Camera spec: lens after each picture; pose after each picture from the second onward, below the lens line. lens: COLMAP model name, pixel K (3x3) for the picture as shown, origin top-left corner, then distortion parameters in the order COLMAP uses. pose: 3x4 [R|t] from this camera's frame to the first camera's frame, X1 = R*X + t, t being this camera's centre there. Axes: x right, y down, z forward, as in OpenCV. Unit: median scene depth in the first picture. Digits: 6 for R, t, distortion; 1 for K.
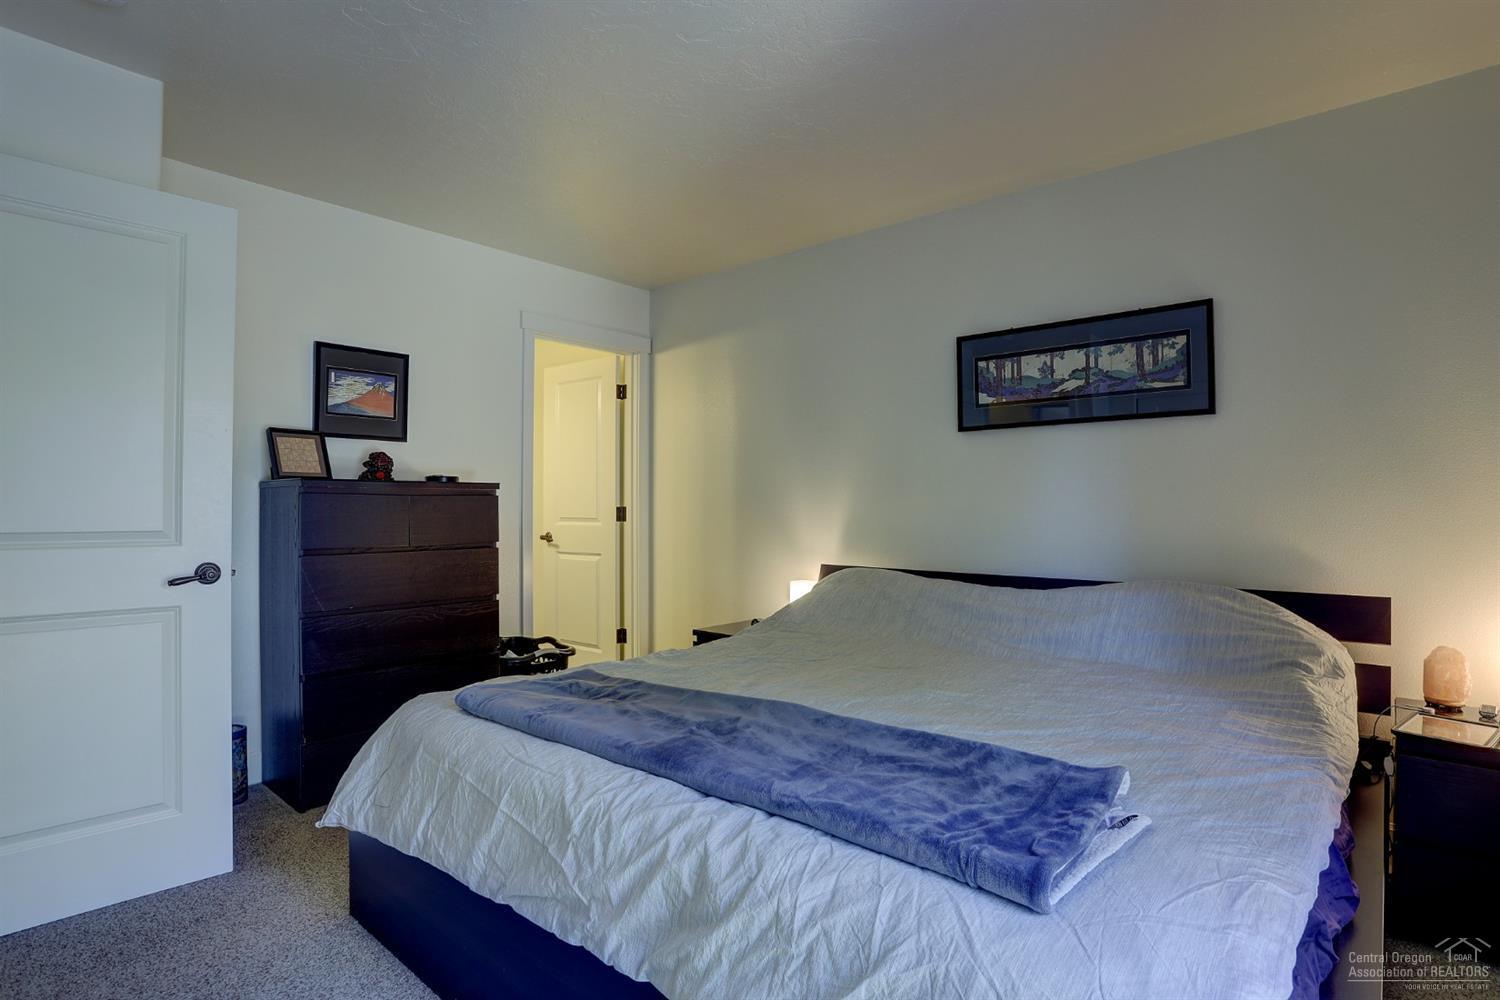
lens RADIAL K [[741.0, 0, 750.0], [0, 741.0, 500.0], [0, 0, 1]] dist [-0.058541, 0.020124]
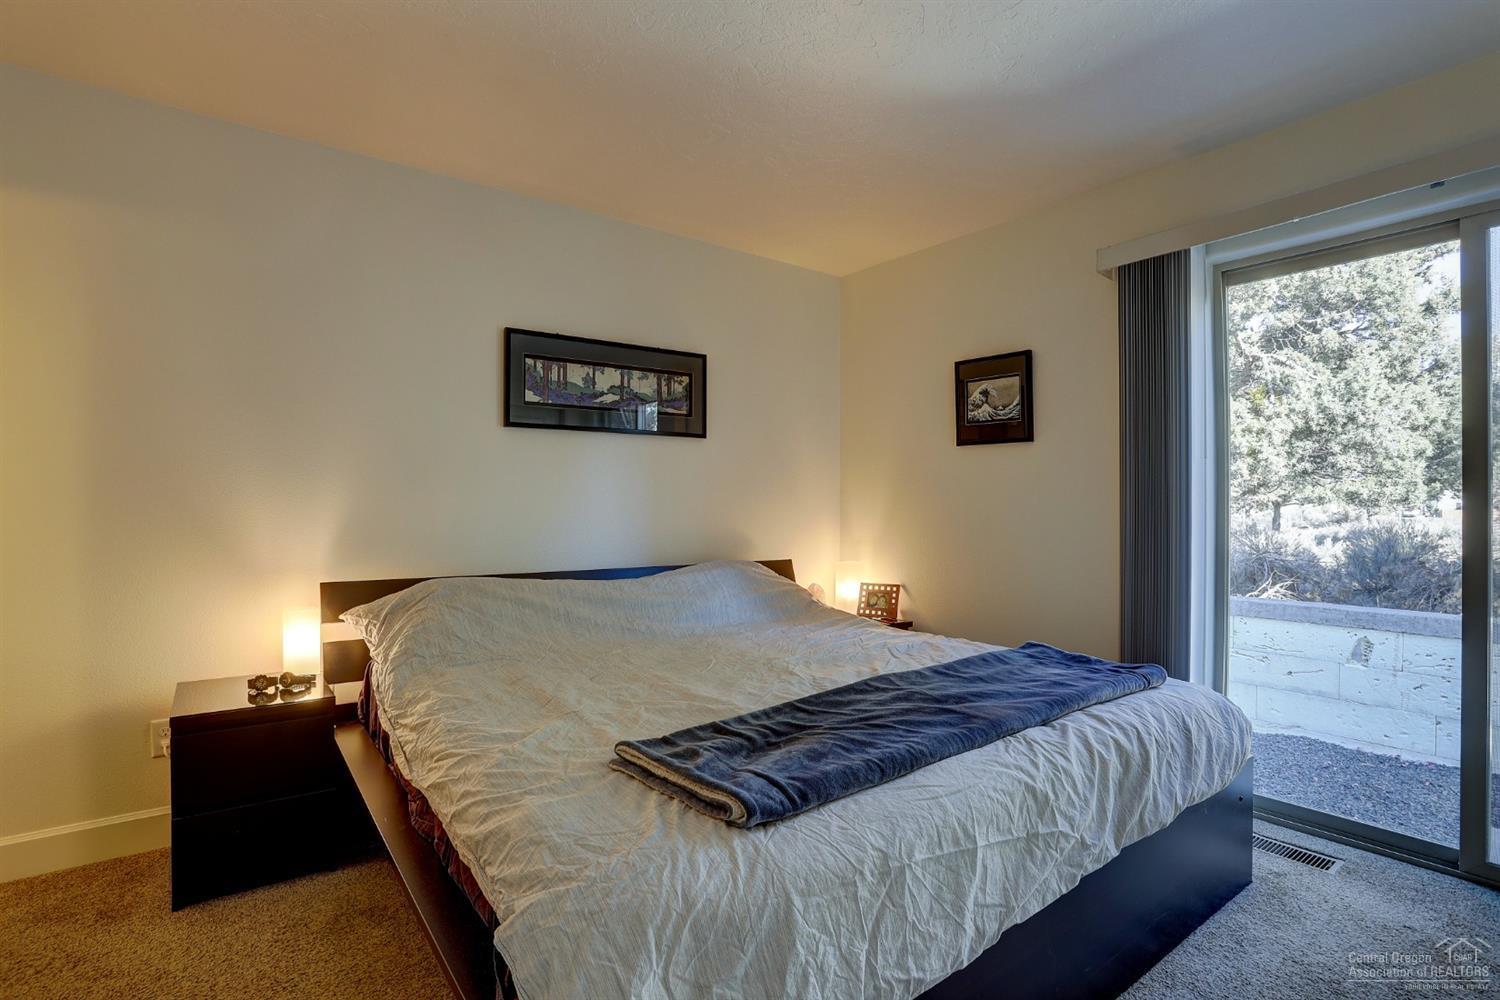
lens RADIAL K [[731.3, 0, 759.4], [0, 731.3, 504.1], [0, 0, 1]] dist [-0.082801, 0.035964]
pose [[0.212947, 0.001168, 0.977063, -0.617179], [-0.008748, 0.999961, 0.000711, 0.004013], [-0.977025, -0.008699, 0.212949, 0.531481]]
